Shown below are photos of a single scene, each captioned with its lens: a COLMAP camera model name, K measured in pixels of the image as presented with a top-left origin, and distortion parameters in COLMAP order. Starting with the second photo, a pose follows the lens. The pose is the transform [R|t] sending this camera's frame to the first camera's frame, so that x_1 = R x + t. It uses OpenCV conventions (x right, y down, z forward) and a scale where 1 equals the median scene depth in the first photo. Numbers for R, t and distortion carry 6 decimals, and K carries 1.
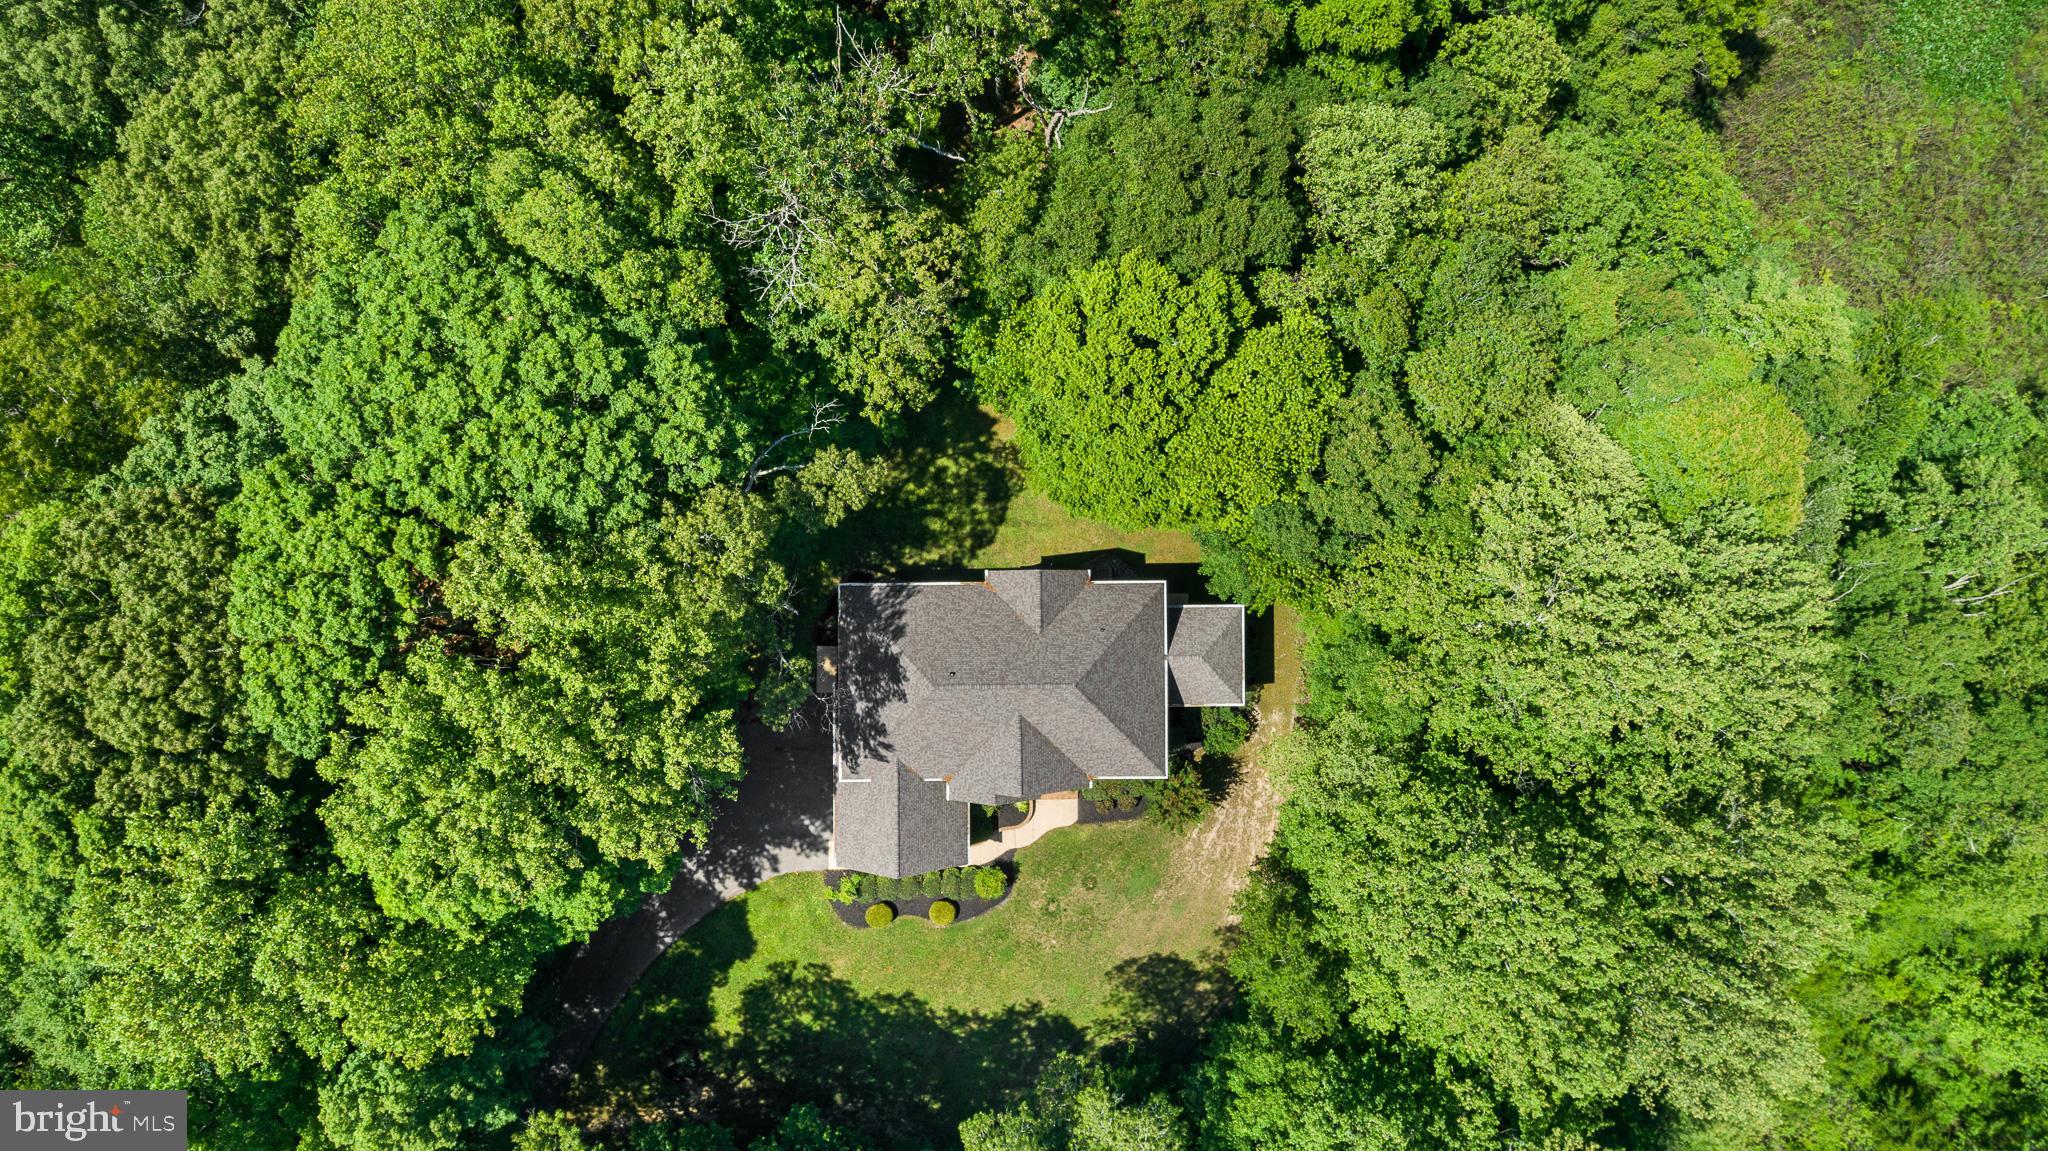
lens RADIAL K [[1368.2, 0, 1024.0], [0, 1368.2, 575.5], [0, 0, 1]] dist [-0.017116, 0.002008]
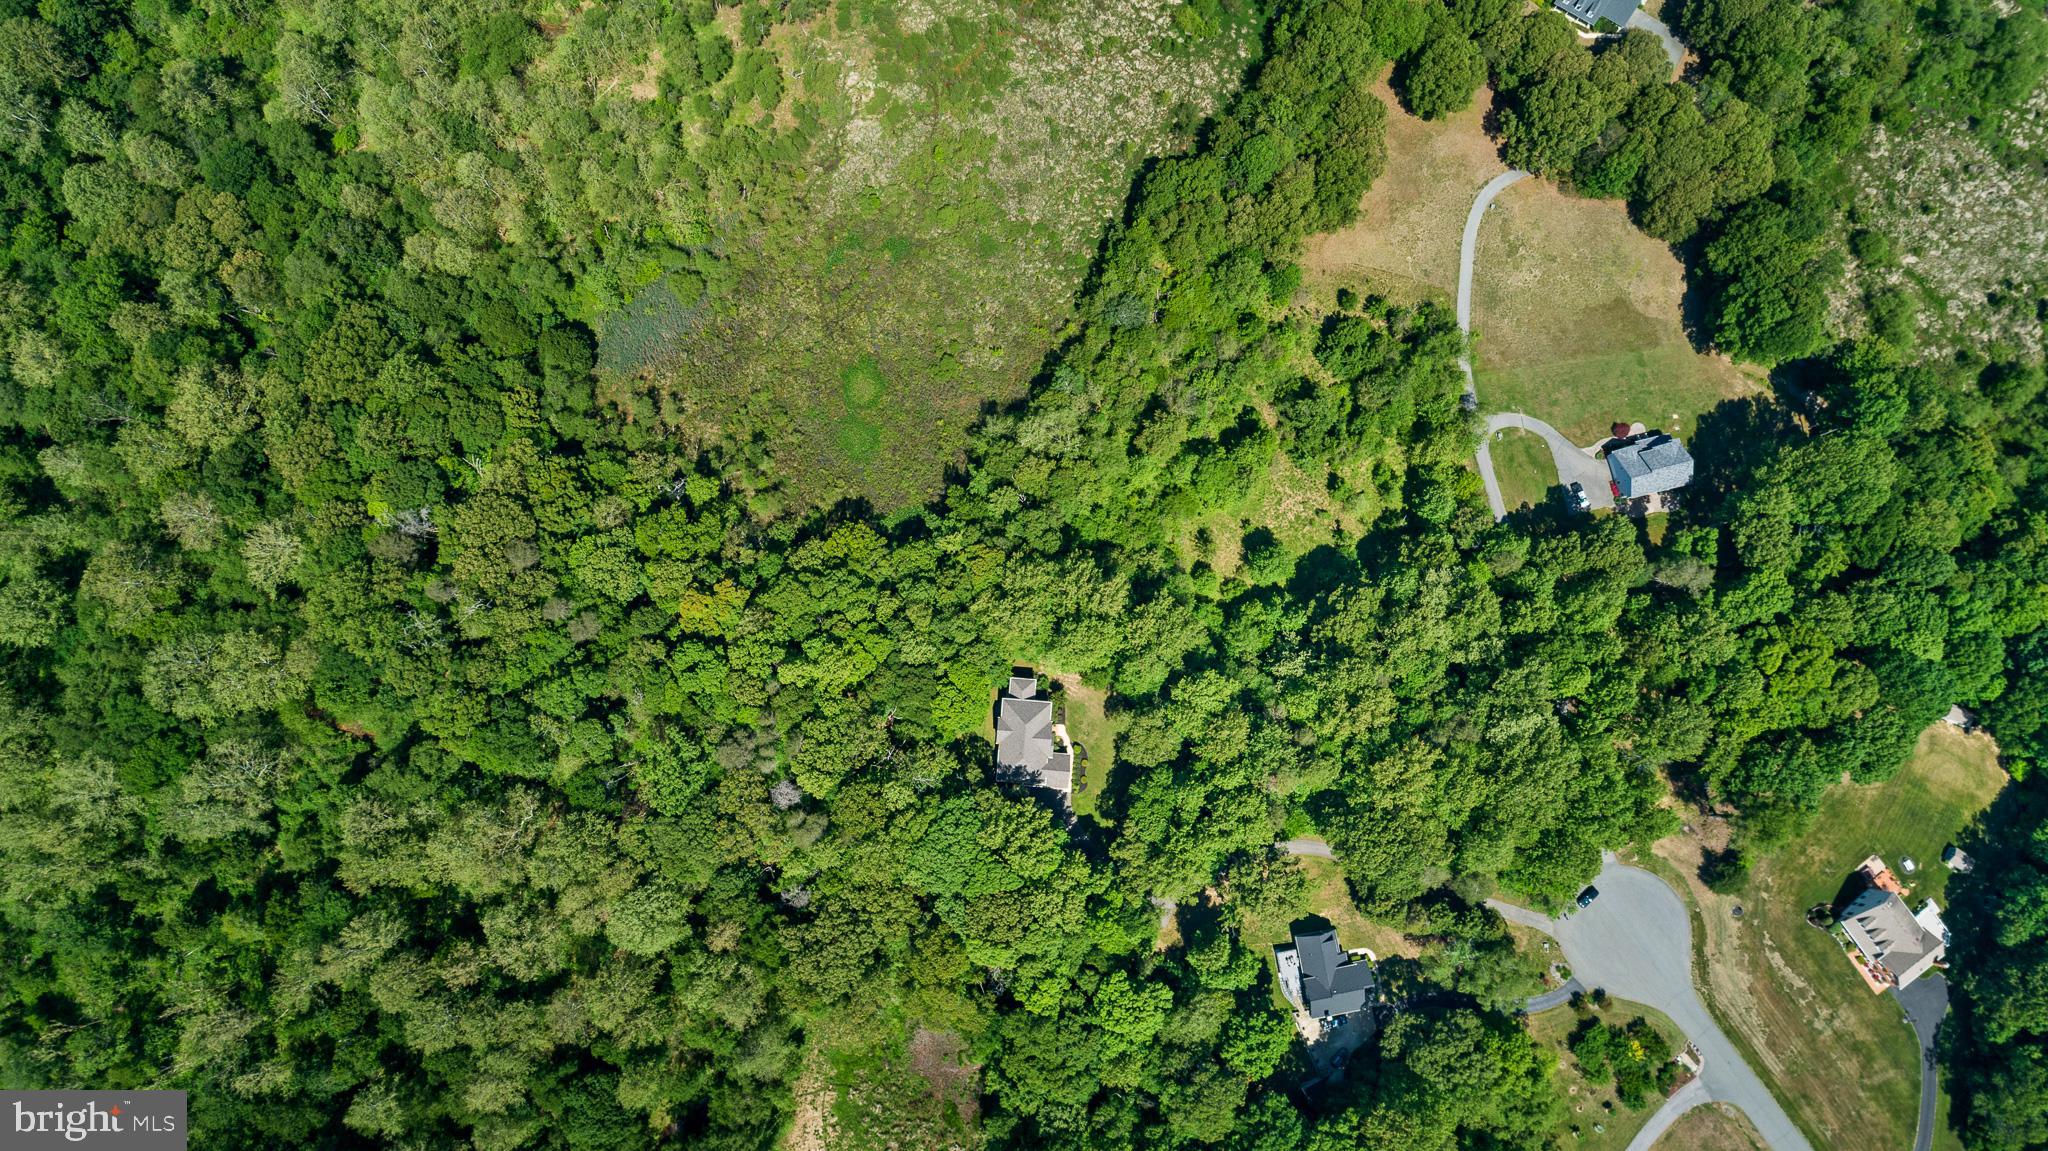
lens RADIAL K [[1368.2, 0, 1024.0], [0, 1368.2, 575.5], [0, 0, 1]] dist [-0.017116, 0.002008]
pose [[0.083523, -0.990146, 0.112406, 0.014670], [0.995811, 0.087144, 0.027686, -0.072548], [-0.037209, 0.109622, 0.993277, -2.888813]]
